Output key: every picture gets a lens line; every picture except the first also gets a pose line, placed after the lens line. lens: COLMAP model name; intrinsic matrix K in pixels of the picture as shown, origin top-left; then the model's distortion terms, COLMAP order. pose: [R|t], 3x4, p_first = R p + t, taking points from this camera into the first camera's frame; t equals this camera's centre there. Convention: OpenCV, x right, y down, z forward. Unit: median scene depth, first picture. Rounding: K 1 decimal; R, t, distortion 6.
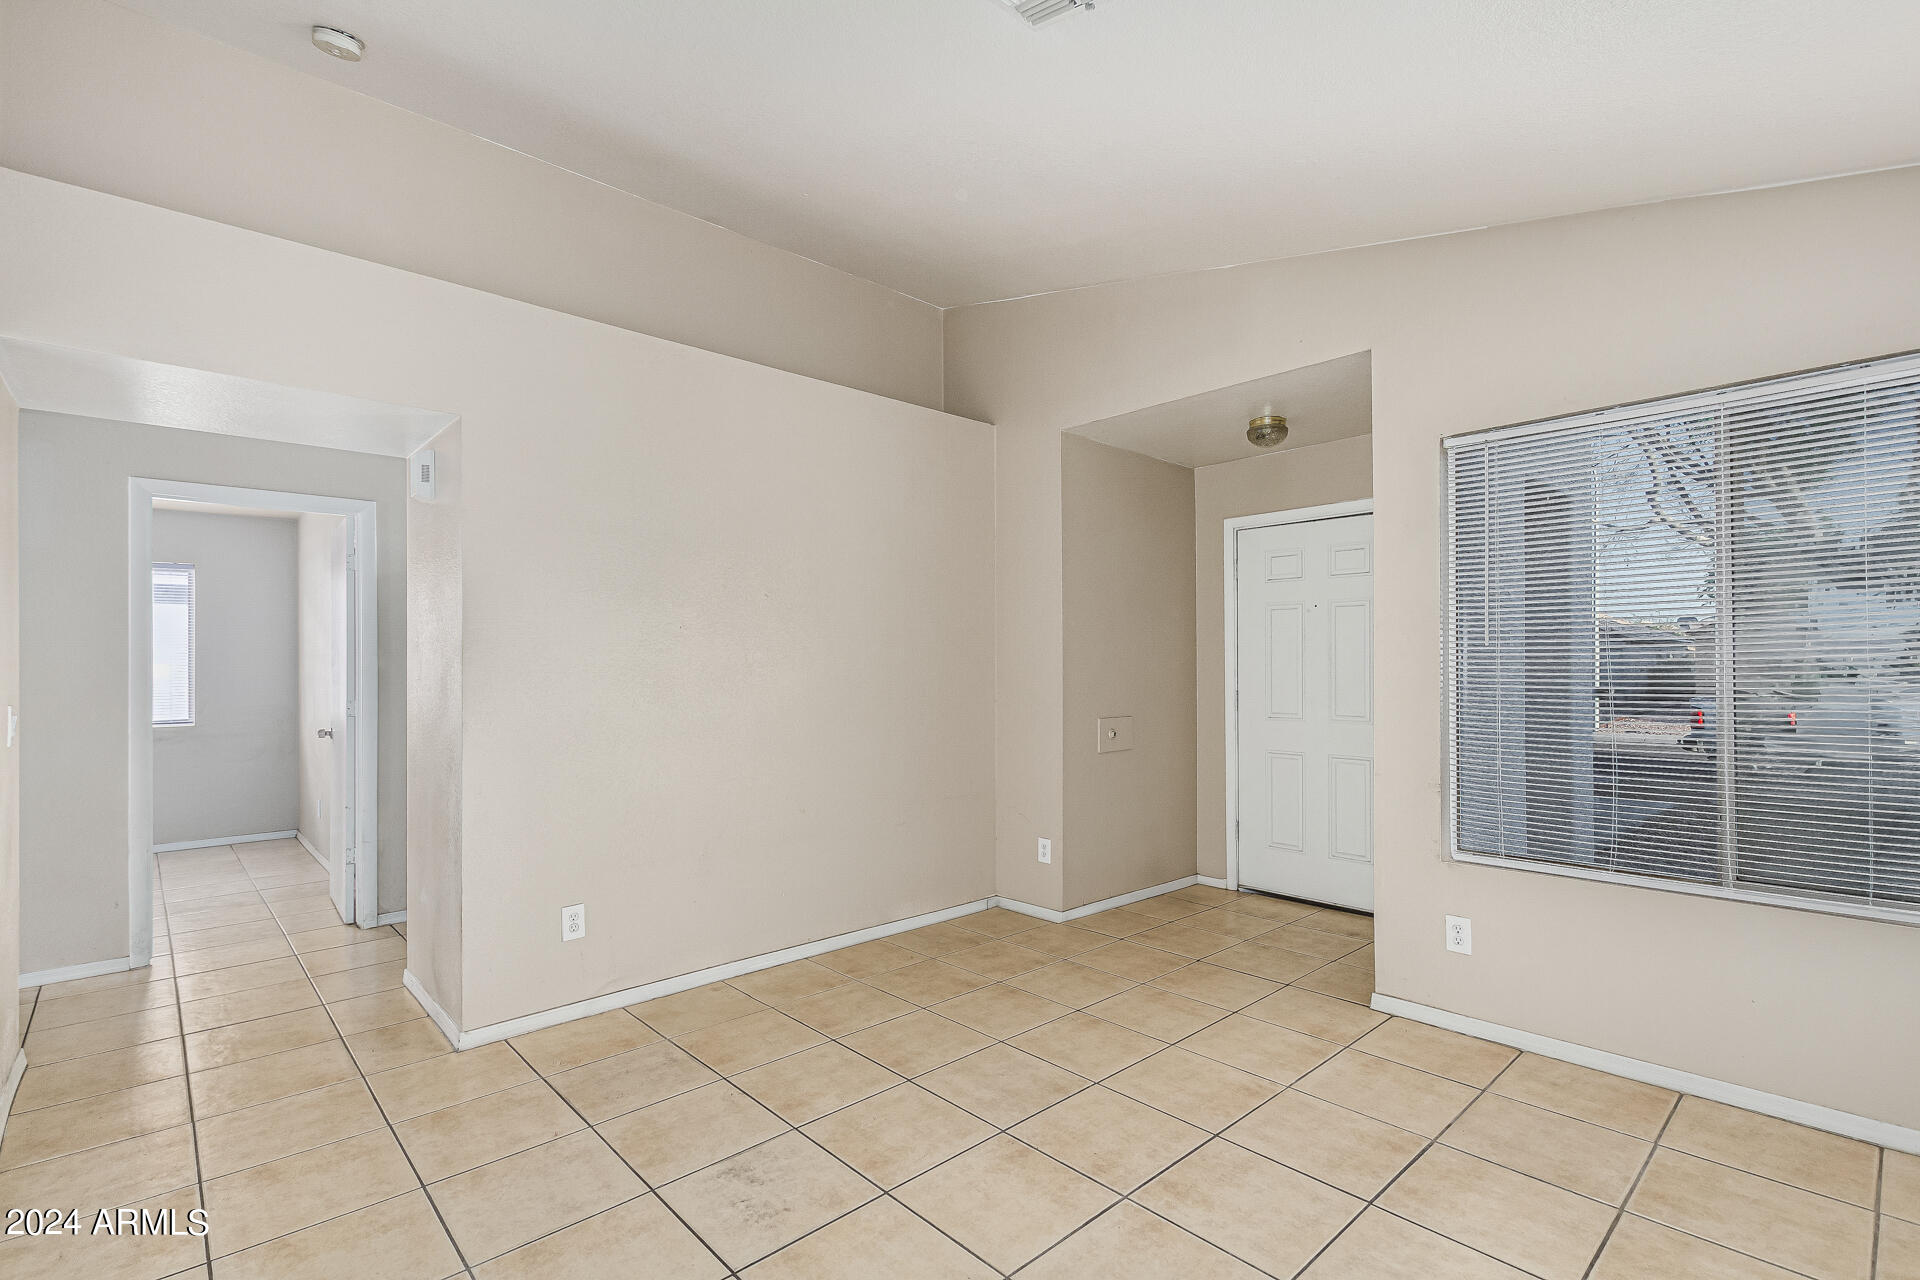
lens RADIAL K [[883.8, 0, 968.2], [0, 883.8, 658.9], [0, 0, 1]] dist [0.014586, -0.004766]
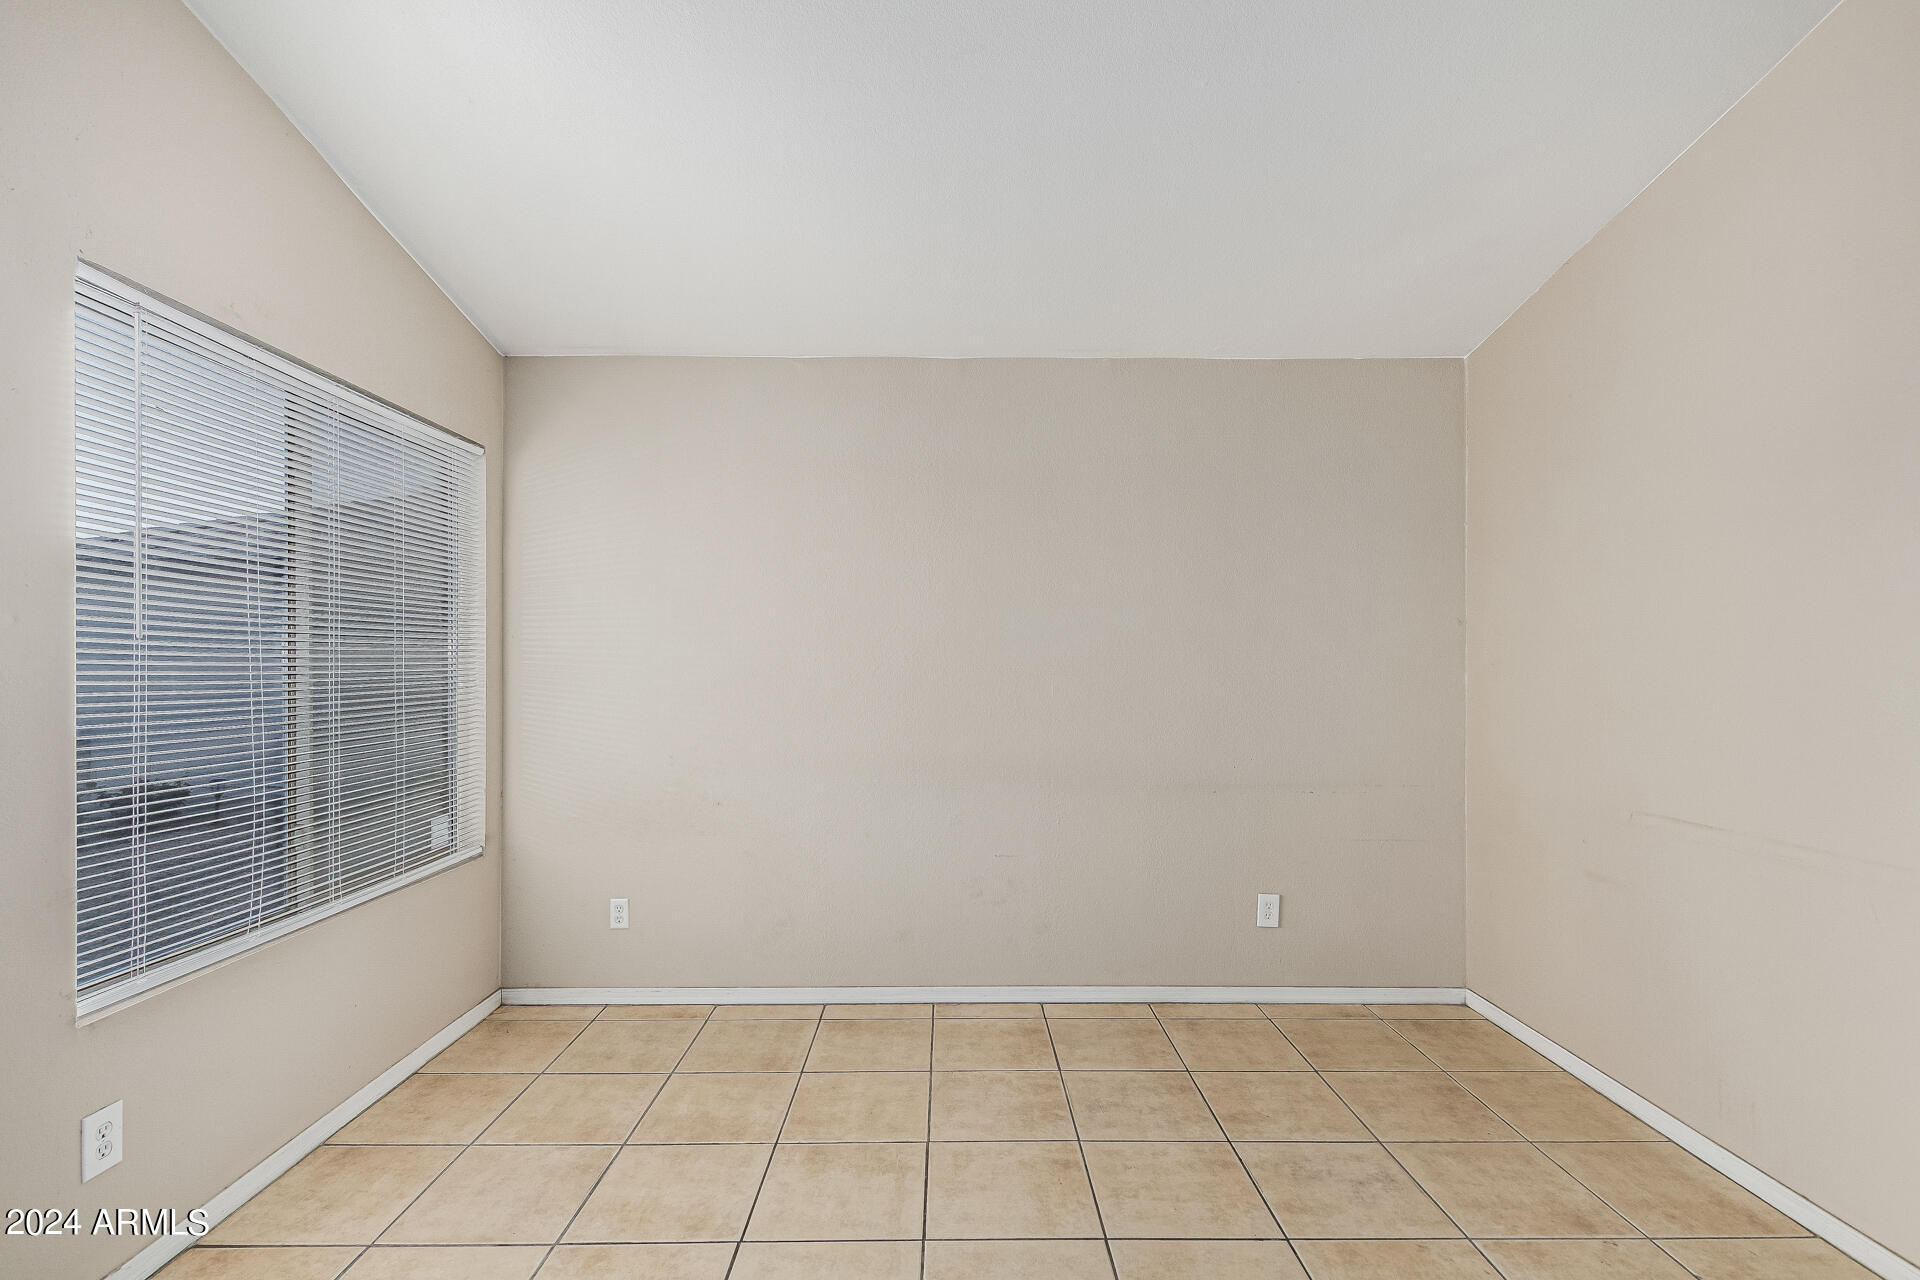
lens RADIAL K [[883.8, 0, 951.4], [0, 883.8, 658.5], [0, 0, 1]] dist [0.014586, -0.004766]
pose [[-0.734790, 0.009681, 0.678225, -0.240392], [-0.005044, 0.999793, -0.019735, 0.007295], [-0.678276, -0.017922, -0.734589, 1.043231]]
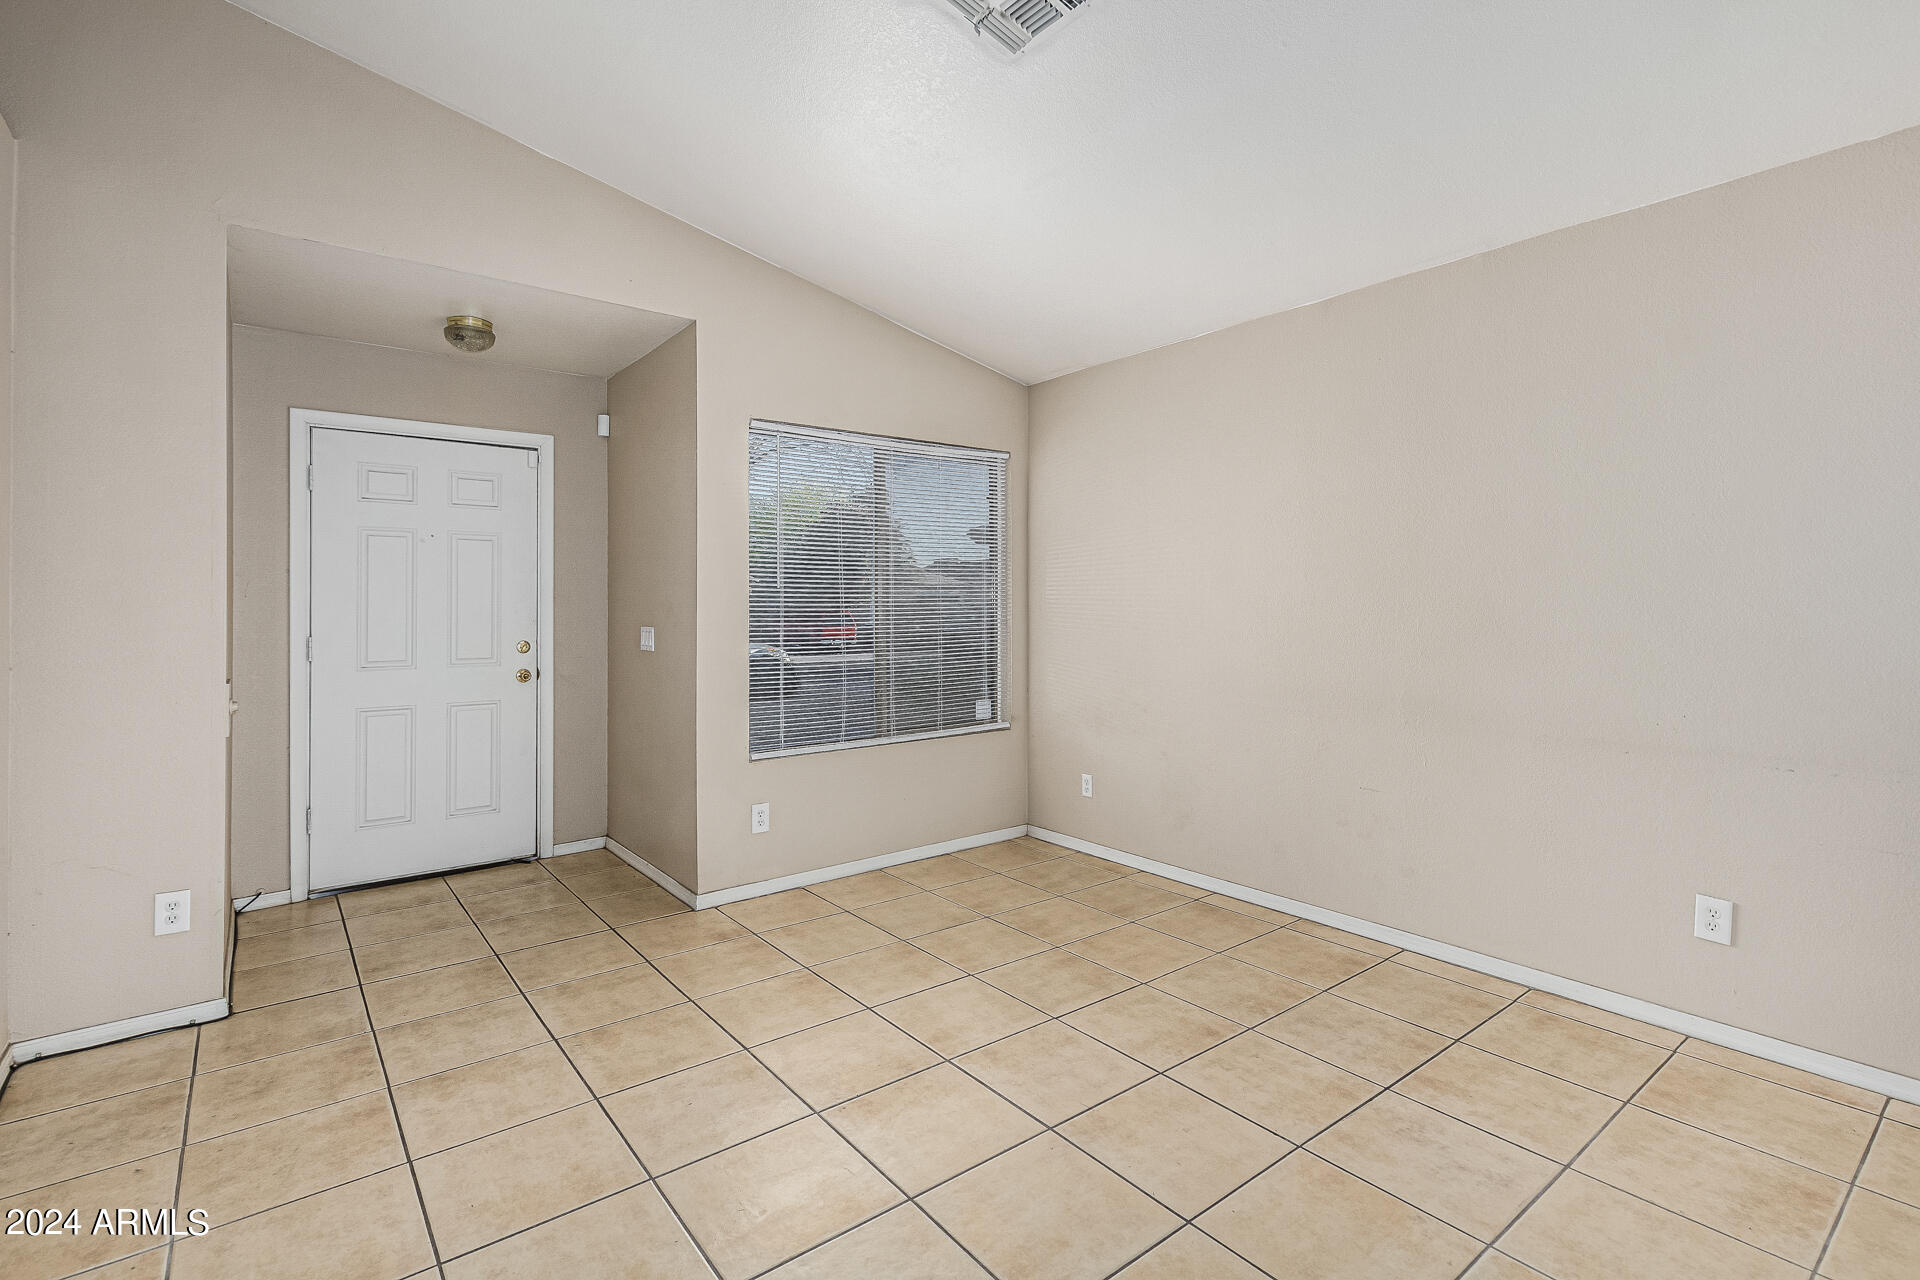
lens RADIAL K [[883.8, 0, 967.6], [0, 883.8, 598.9], [0, 0, 1]] dist [0.014586, -0.004766]
pose [[0.083153, 0.012724, 0.996456, -0.664787], [-0.008970, 0.999888, -0.012019, 0.012653], [-0.996496, -0.007939, 0.083258, 0.598142]]
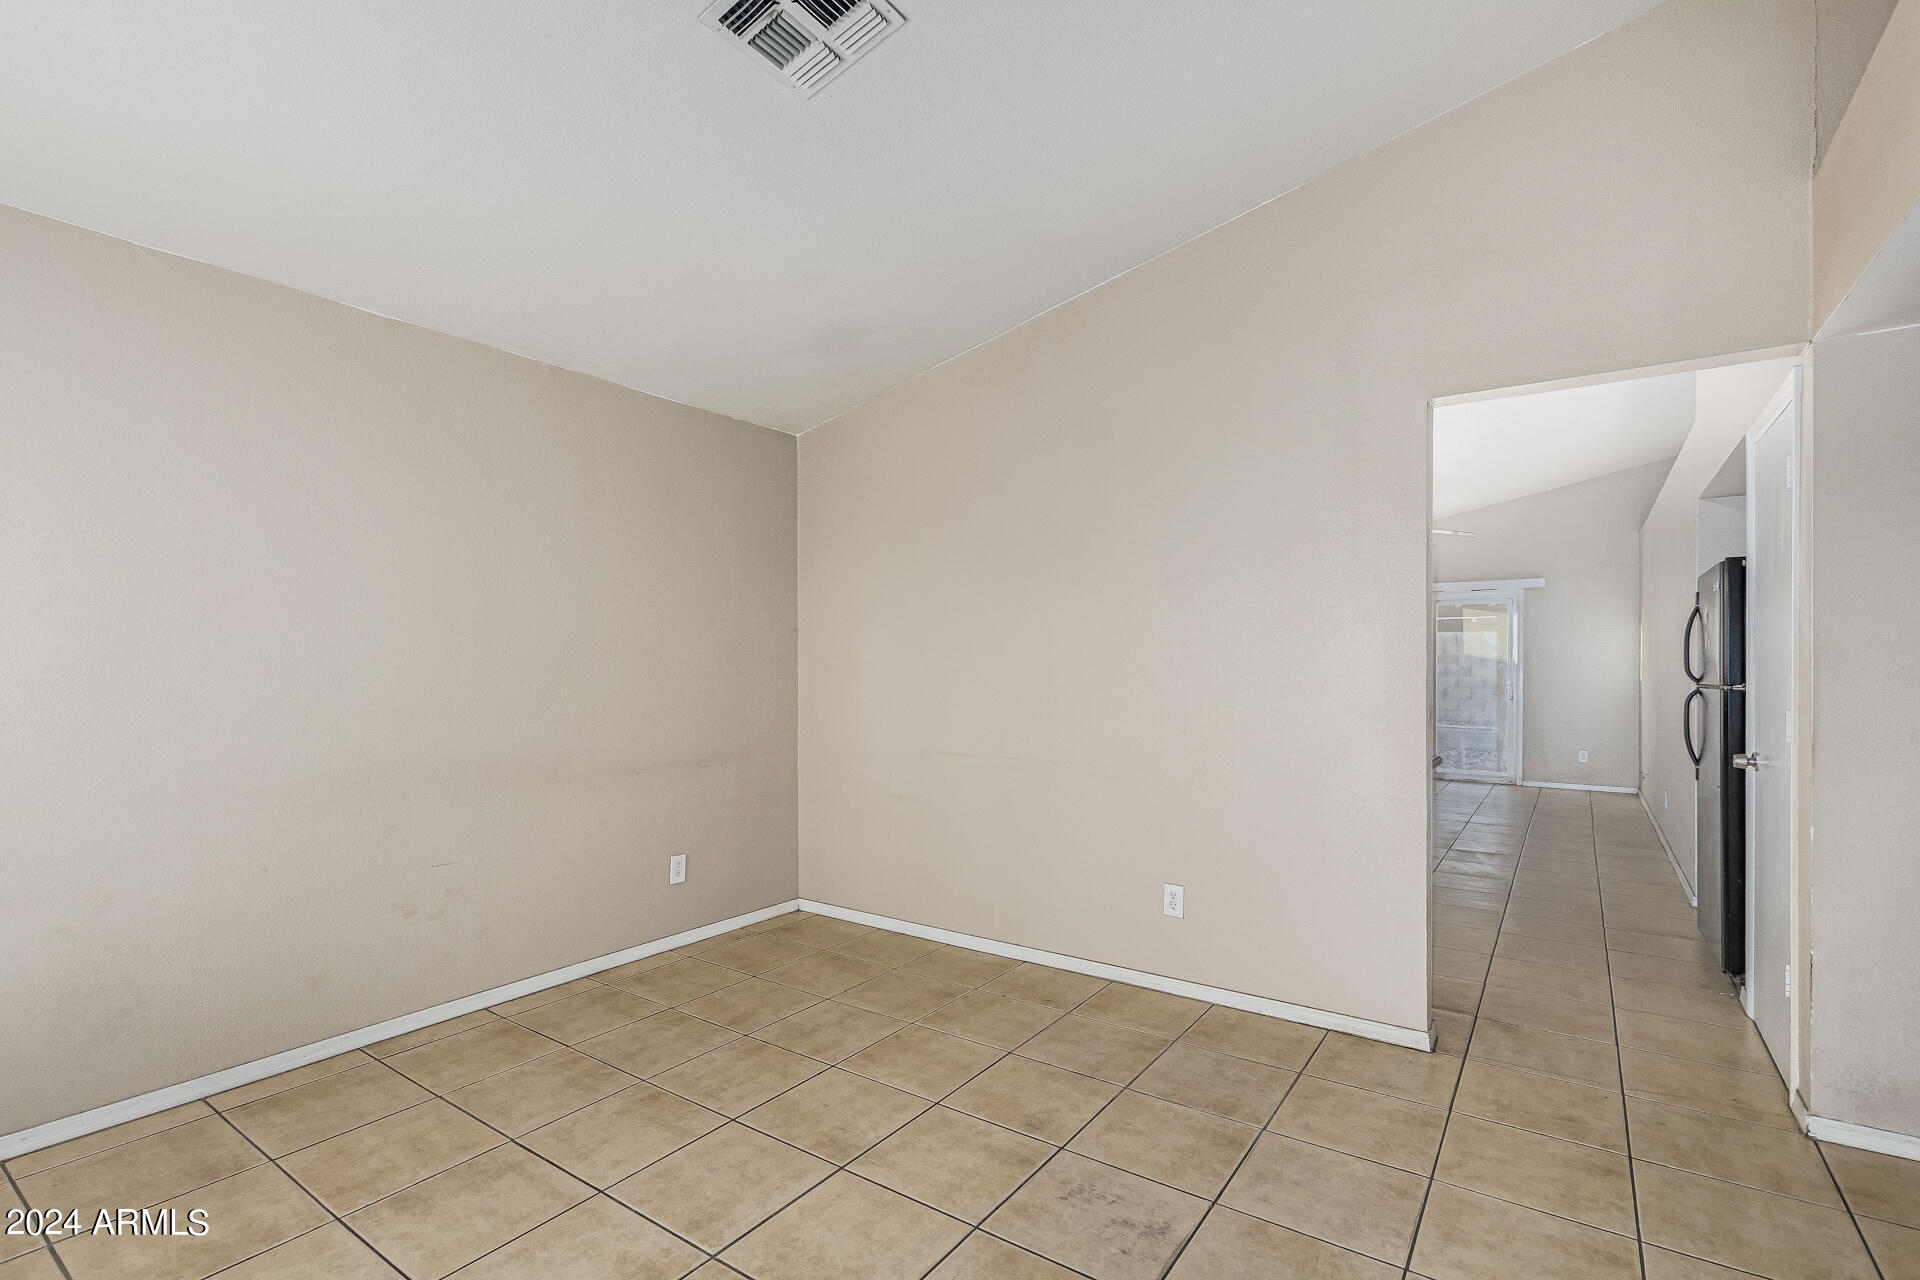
lens RADIAL K [[883.8, 0, 942.3], [0, 883.8, 653.0], [0, 0, 1]] dist [0.014586, -0.004766]
pose [[-0.981531, 0.005304, -0.191230, 0.080466], [0.010270, 0.999635, -0.024991, 0.015652], [0.191028, -0.026493, -0.981227, 1.315437]]
